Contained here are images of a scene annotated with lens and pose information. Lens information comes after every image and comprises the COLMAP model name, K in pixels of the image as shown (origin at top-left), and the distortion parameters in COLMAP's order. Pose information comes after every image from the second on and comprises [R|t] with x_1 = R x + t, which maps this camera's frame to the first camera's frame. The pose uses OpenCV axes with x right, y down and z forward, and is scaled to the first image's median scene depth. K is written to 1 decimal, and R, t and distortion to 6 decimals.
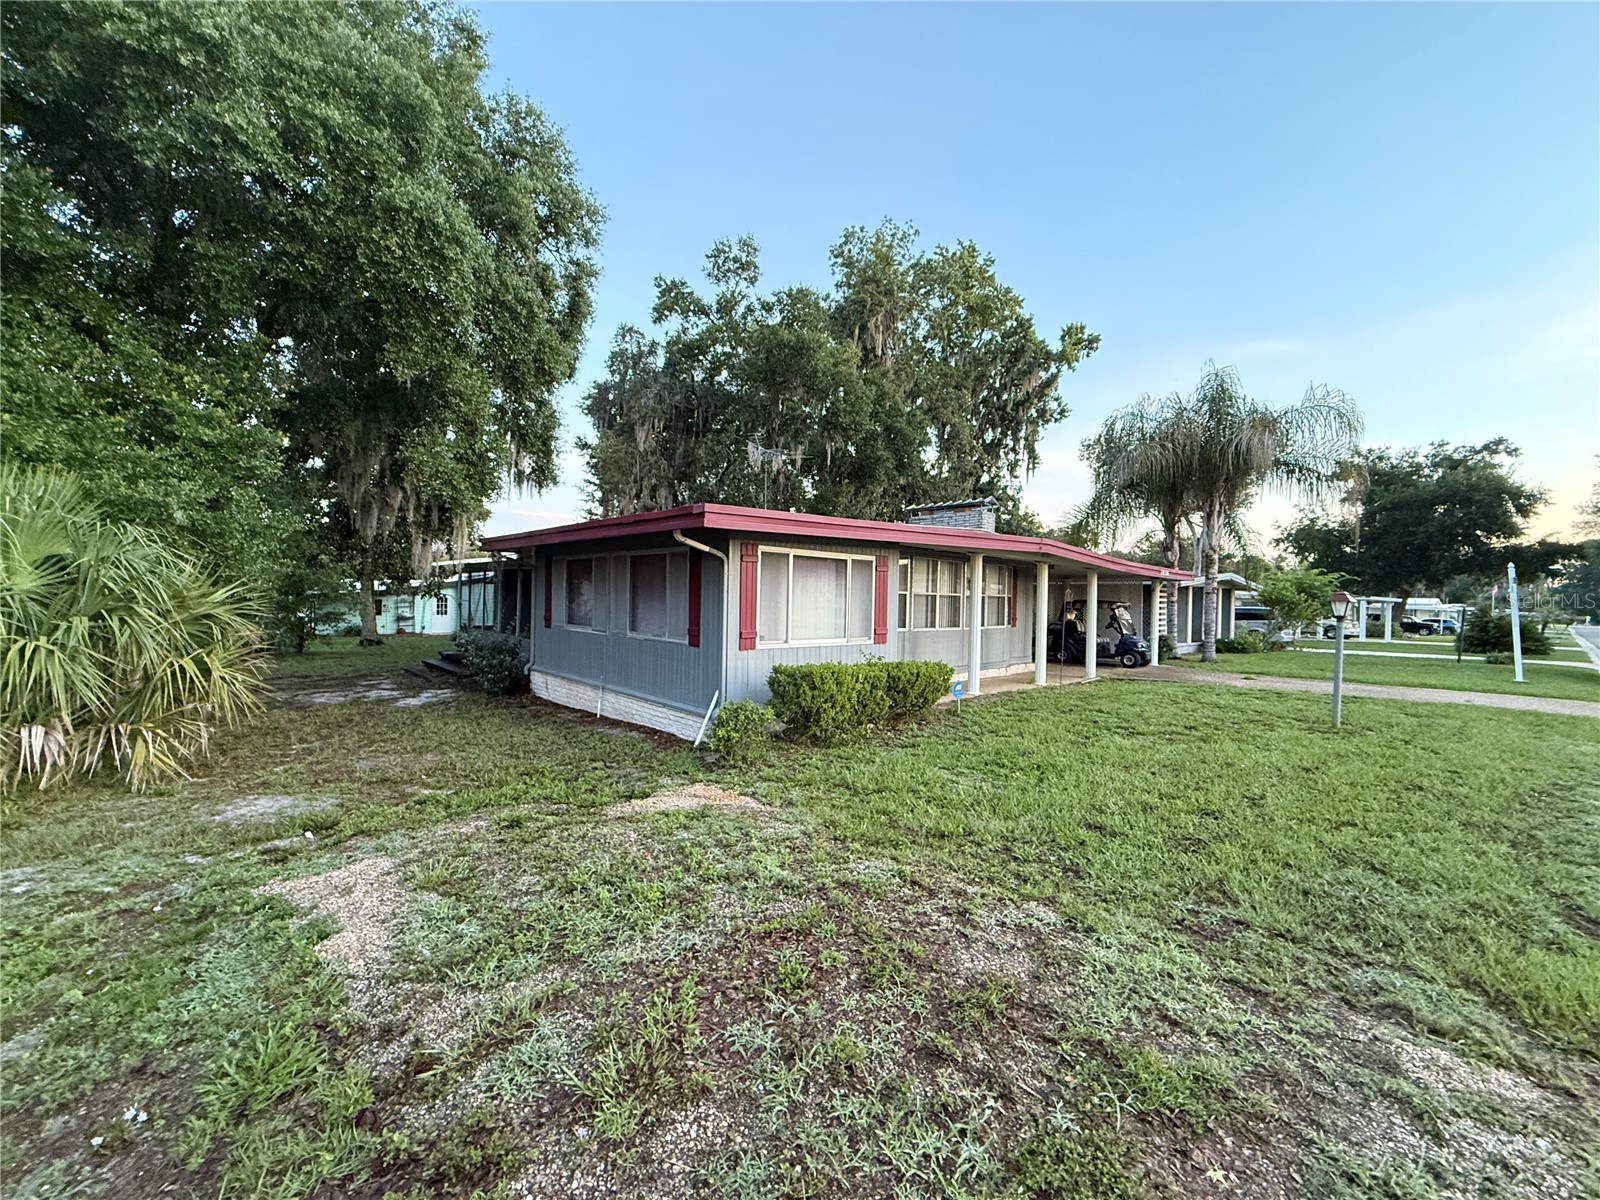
lens RADIAL K [[638.3, 0, 798.5], [0, 638.3, 604.0], [0, 0, 1]] dist [0.002392, -0.000548]
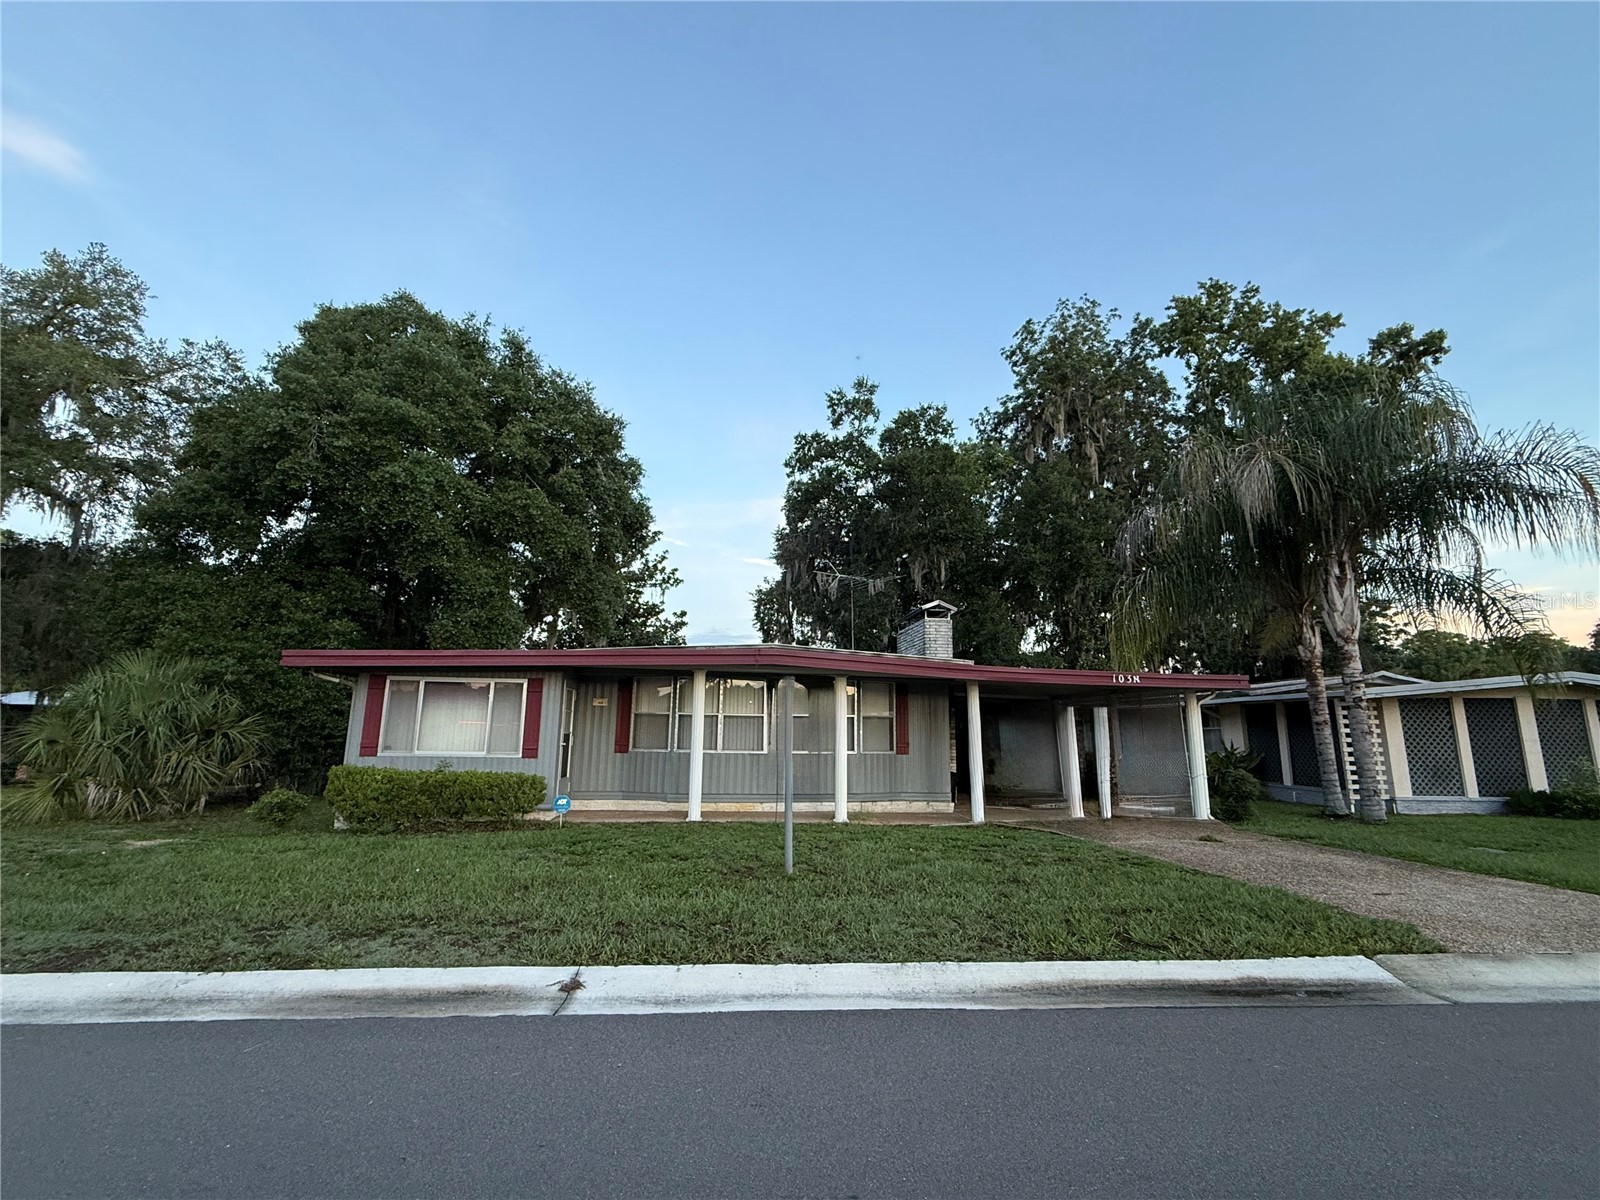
lens RADIAL K [[695.7, 0, 800.1], [0, 695.7, 603.2], [0, 0, 1]] dist [-0.001435, 0.000352]
pose [[0.812234, -0.119329, -0.570996, 0.741980], [0.000150, 0.978896, -0.204360, 0.028046], [0.583331, 0.165903, 0.795111, 0.165169]]
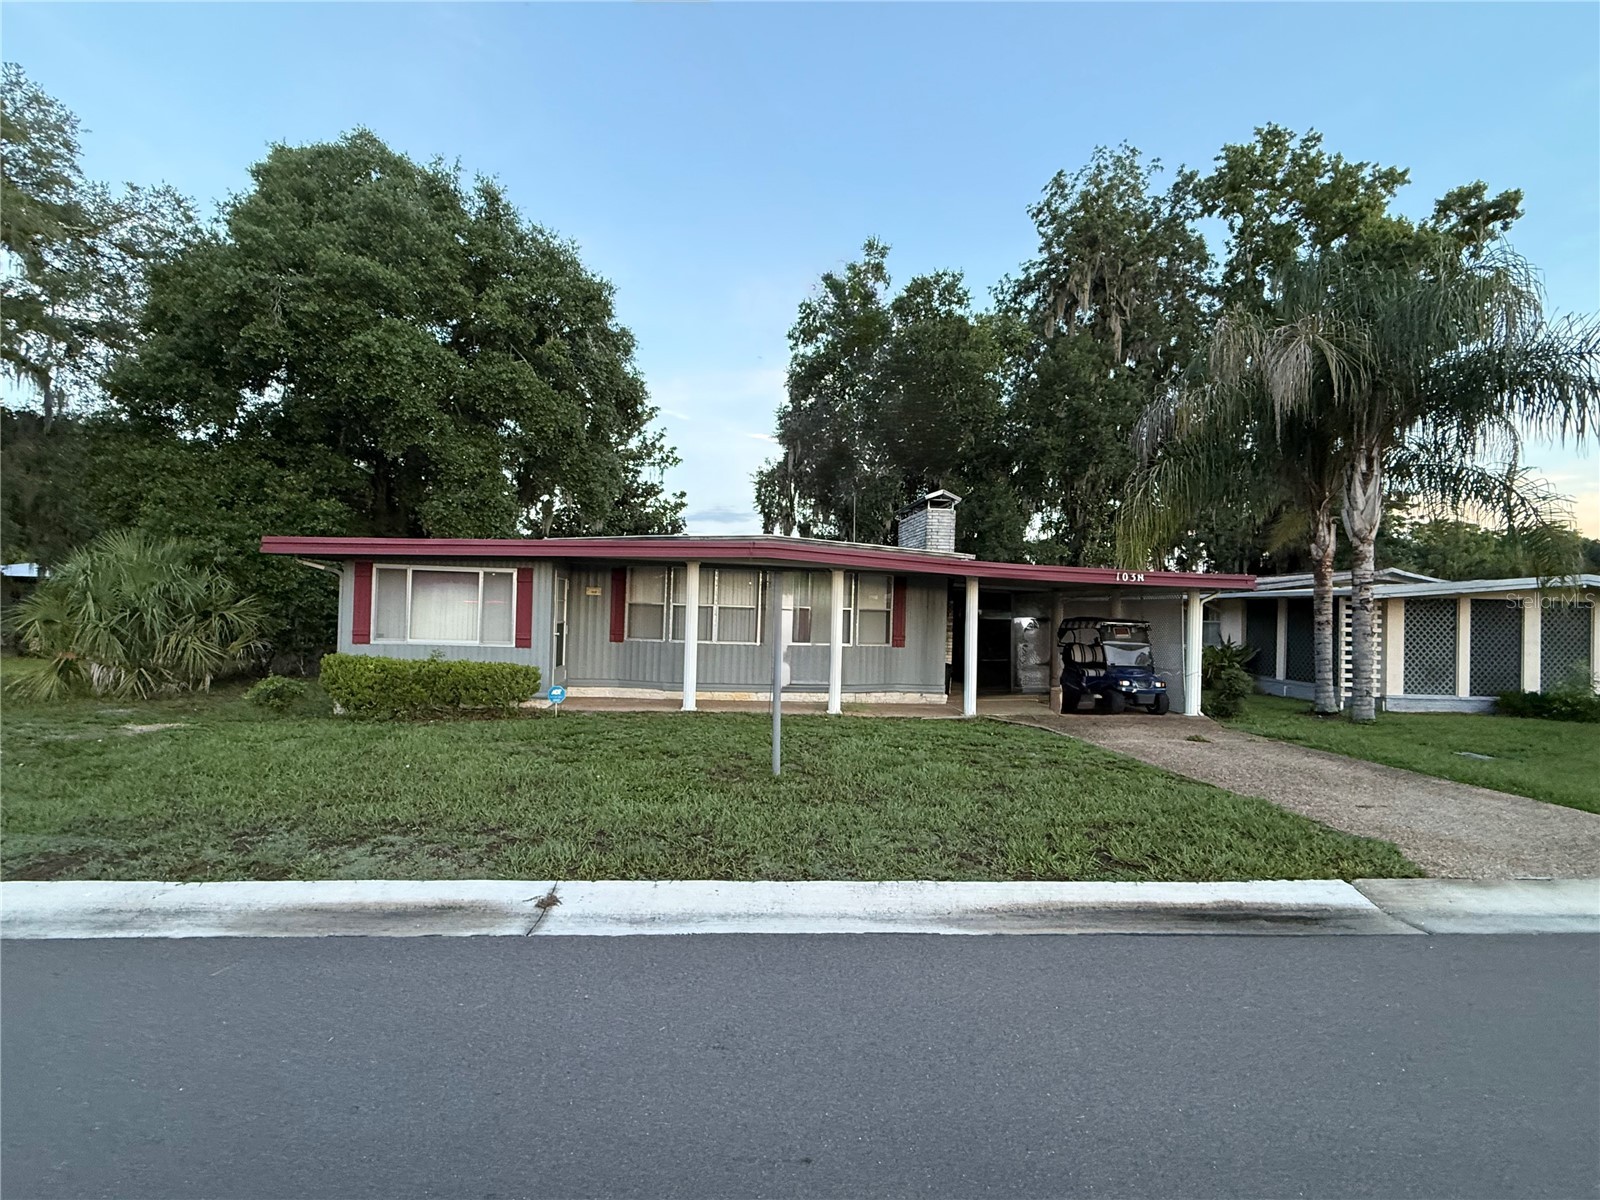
lens RADIAL K [[695.7, 0, 799.9], [0, 695.7, 604.9], [0, 0, 1]] dist [-0.001435, 0.000352]
pose [[0.809817, -0.004648, -0.586664, 0.737079], [-0.015802, 0.999433, -0.029731, 0.010098], [0.586469, 0.033347, 0.809285, 0.186291]]
